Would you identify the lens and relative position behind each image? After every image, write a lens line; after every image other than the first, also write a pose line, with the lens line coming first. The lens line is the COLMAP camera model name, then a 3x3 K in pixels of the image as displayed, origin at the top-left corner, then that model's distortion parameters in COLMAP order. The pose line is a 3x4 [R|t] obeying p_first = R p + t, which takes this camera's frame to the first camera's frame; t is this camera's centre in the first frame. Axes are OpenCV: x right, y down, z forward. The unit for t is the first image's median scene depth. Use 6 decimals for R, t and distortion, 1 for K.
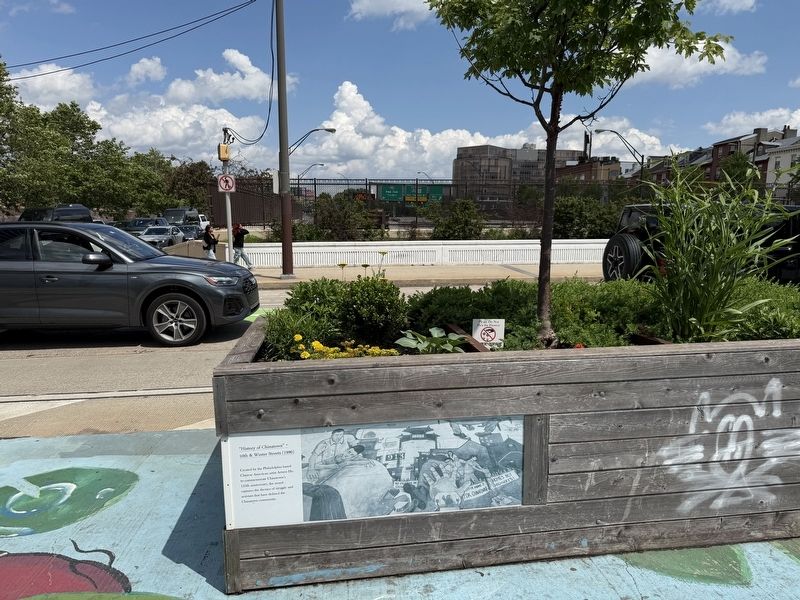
lens RADIAL K [[550.2, 0, 404.8], [0, 550.2, 302.4], [0, 0, 1]] dist [0.094899, -0.139231]
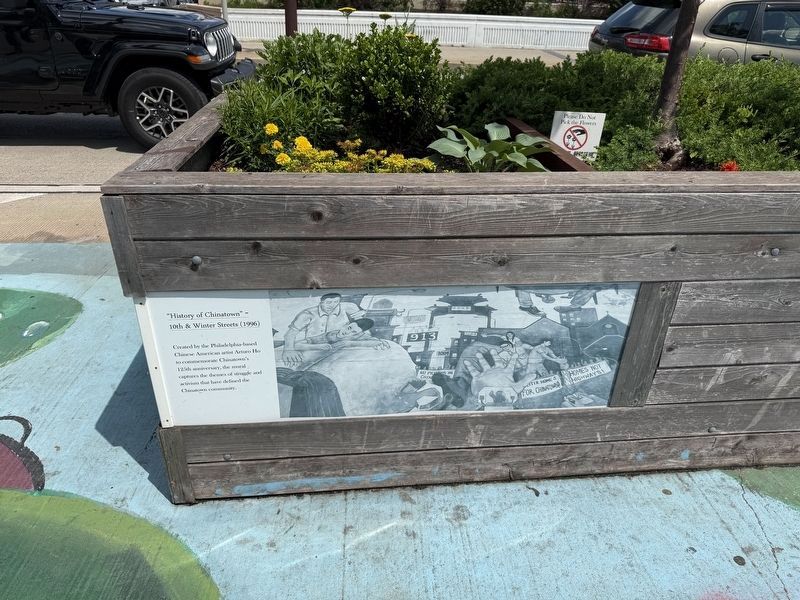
lens RADIAL K [[550.2, 0, 404.8], [0, 550.2, 302.4], [0, 0, 1]] dist [0.094899, -0.139231]
pose [[0.998449, 0.053033, -0.016968, -0.027940], [-0.043734, 0.935529, 0.350533, 0.023695], [0.034464, -0.349247, 0.936397, 0.416057]]
